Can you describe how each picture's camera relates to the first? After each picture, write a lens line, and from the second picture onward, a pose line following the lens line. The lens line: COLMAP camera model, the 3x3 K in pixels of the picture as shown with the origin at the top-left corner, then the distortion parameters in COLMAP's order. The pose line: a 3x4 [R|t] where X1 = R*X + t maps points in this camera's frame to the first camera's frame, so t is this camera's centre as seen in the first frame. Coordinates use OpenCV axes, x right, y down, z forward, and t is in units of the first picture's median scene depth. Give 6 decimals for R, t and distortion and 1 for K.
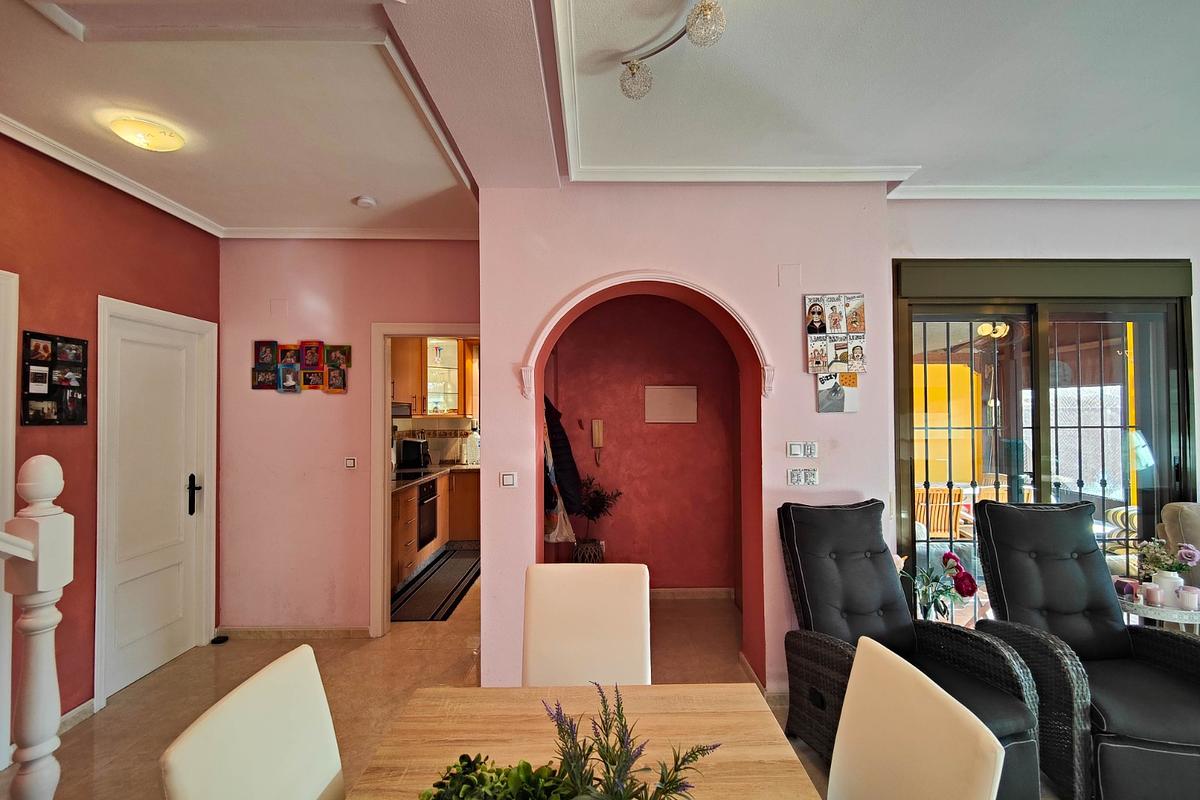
lens RADIAL K [[523.7, 0, 600.0], [0, 523.7, 400.0], [0, 0, 1]] dist [-0.001062, -0.000156]
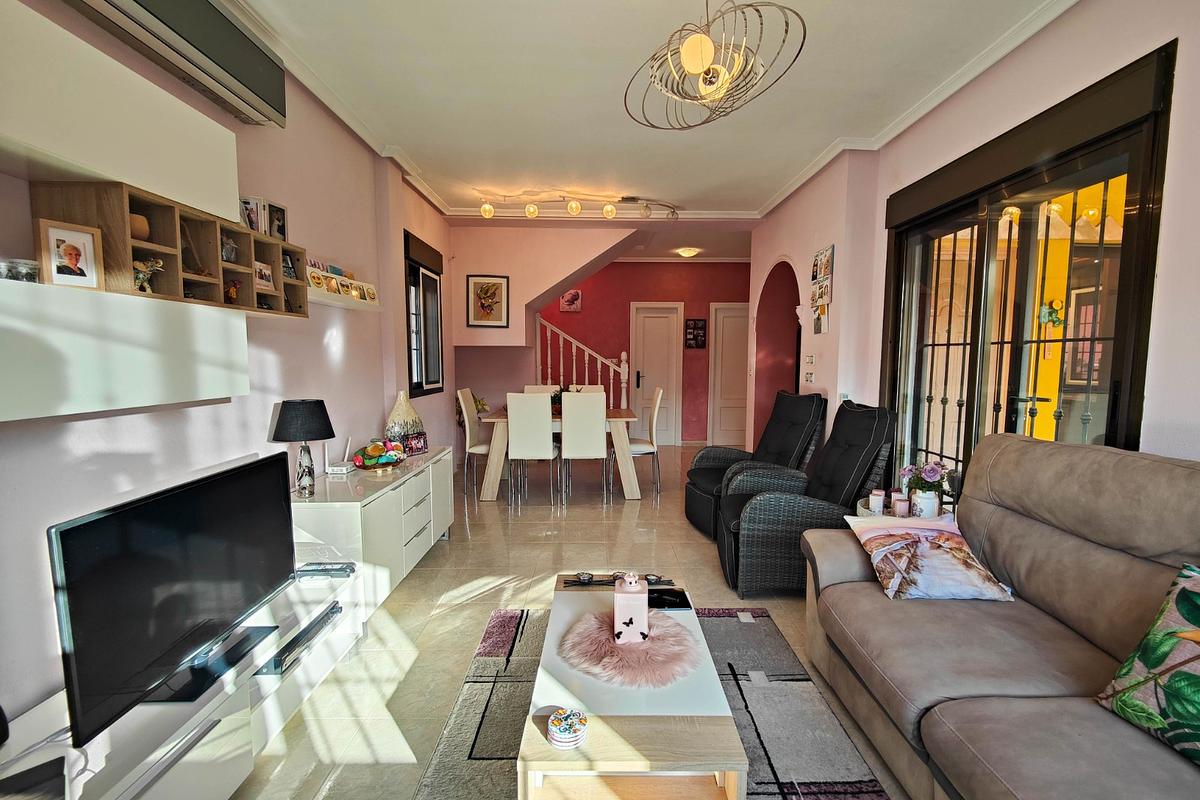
lens RADIAL K [[523.7, 0, 600.0], [0, 523.7, 400.0], [0, 0, 1]] dist [-0.001062, -0.000156]
pose [[-0.001990, 0.084791, -0.996397, 1.983801], [0.021390, 0.996174, 0.084729, 0.074671], [0.999769, -0.021145, -0.003796, 0.413265]]
